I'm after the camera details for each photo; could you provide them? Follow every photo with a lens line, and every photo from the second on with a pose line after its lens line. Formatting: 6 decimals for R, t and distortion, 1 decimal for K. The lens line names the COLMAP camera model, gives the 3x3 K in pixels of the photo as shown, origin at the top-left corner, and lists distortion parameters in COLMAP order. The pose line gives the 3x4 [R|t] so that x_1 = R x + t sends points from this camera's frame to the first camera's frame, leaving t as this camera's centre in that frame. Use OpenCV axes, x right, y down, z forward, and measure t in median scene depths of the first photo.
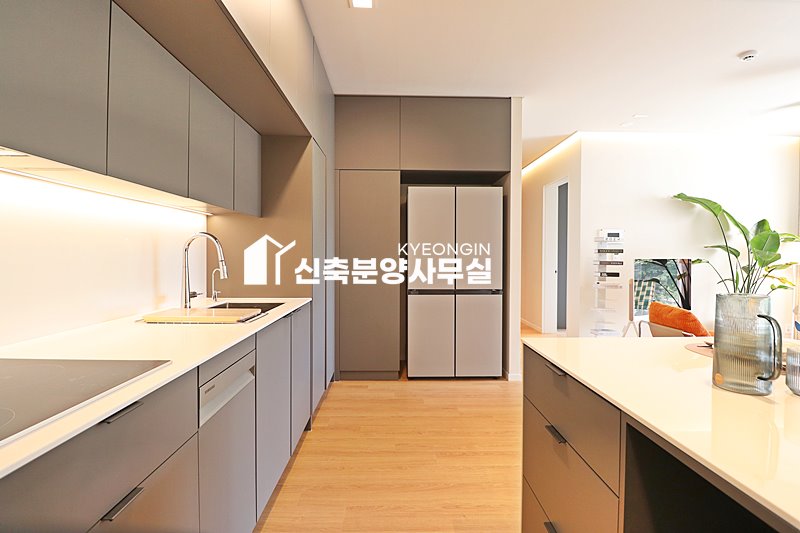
lens RADIAL K [[372.7, 0, 403.2], [0, 372.7, 262.0], [0, 0, 1]] dist [-0.001091, 0.000090]
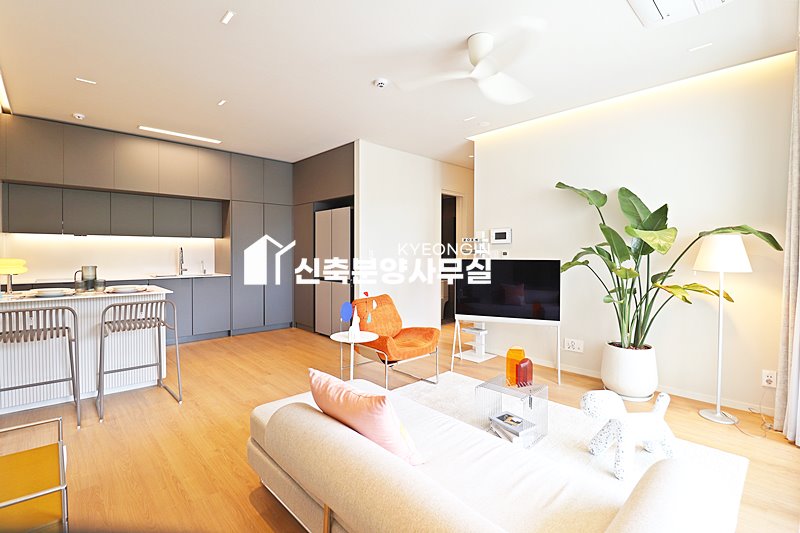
lens RADIAL K [[376.4, 0, 398.6], [0, 376.4, 259.8], [0, 0, 1]] dist [-0.000314, -0.000137]
pose [[0.666804, 0.017734, -0.745022, 1.450369], [-0.017009, 0.999819, 0.008576, -0.017582], [0.745039, 0.006953, 0.666985, 0.194684]]
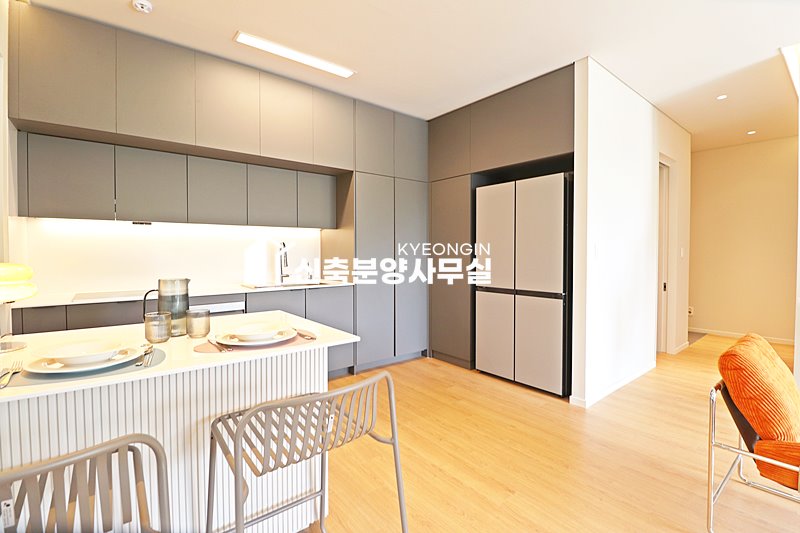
lens RADIAL K [[372.7, 0, 403.2], [0, 372.7, 262.0], [0, 0, 1]] dist [-0.001091, 0.000090]
pose [[0.613158, 0.021121, -0.789678, 0.717344], [-0.013991, 0.999776, 0.015876, -0.007757], [0.789836, 0.001314, 0.613316, 0.192572]]
